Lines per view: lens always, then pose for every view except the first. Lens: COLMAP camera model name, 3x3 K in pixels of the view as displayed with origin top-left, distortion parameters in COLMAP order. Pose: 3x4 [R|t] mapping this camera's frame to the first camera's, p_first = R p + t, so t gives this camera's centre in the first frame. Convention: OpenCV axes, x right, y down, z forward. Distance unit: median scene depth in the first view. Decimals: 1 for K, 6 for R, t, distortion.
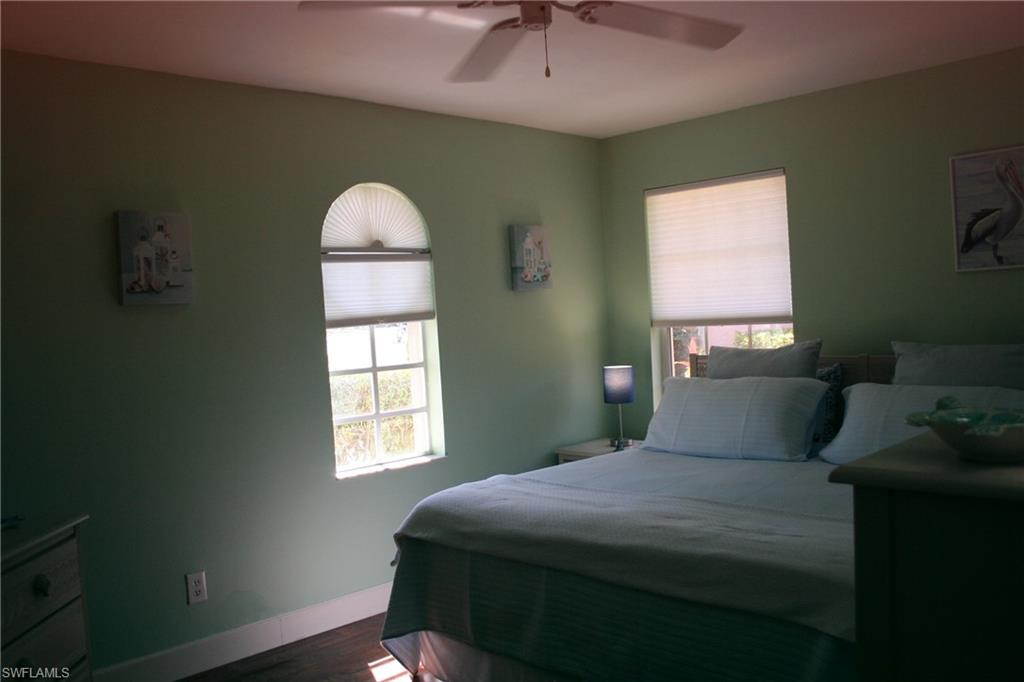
lens RADIAL K [[857.5, 0, 517.0], [0, 857.5, 339.5], [0, 0, 1]] dist [-0.149758, 0.119641]
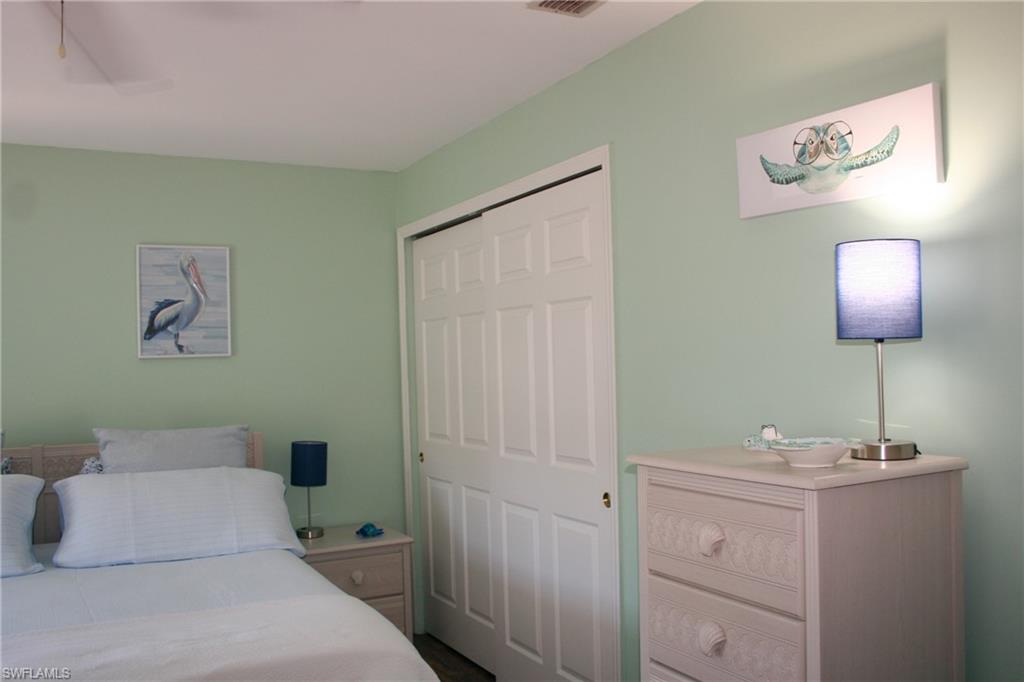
lens RADIAL K [[857.5, 0, 520.1], [0, 857.5, 343.2], [0, 0, 1]] dist [-0.149758, 0.119641]
pose [[0.284180, 0.064778, 0.956580, -0.317748], [0.038819, 0.996119, -0.078988, -0.001266], [-0.957985, 0.059580, 0.280562, 0.275292]]
